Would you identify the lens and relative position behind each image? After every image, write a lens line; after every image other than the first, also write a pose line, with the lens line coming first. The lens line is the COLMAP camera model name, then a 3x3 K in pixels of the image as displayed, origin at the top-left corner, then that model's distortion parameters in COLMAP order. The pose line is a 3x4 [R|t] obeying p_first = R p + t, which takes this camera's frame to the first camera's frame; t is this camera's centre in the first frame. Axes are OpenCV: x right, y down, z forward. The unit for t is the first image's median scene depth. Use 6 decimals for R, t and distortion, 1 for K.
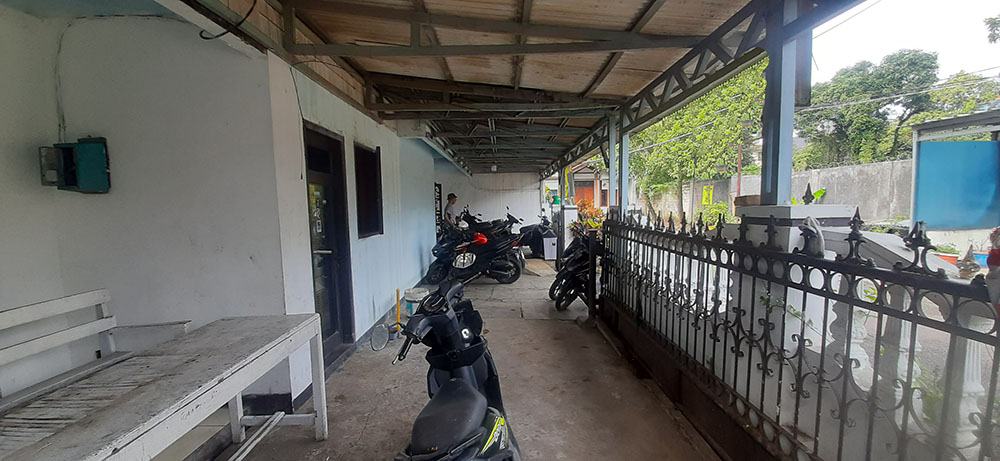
lens RADIAL K [[398.1, 0, 502.3], [0, 398.1, 238.6], [0, 0, 1]] dist [0.017980, -0.017855]
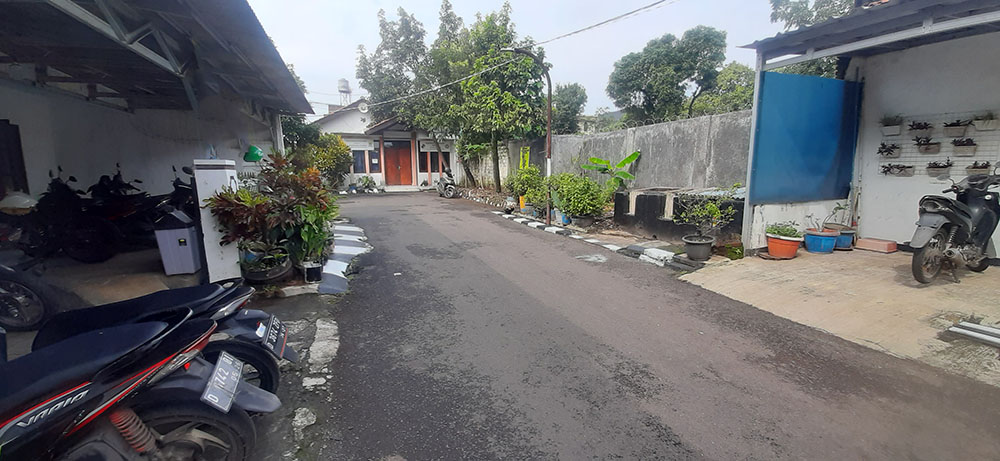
lens RADIAL K [[398.1, 0, 502.3], [0, 398.1, 238.6], [0, 0, 1]] dist [0.017980, -0.017855]
pose [[0.935039, -0.047786, 0.351311, 0.109369], [0.018784, 0.996161, 0.085506, -0.008312], [-0.354048, -0.073353, 0.932346, 0.144164]]
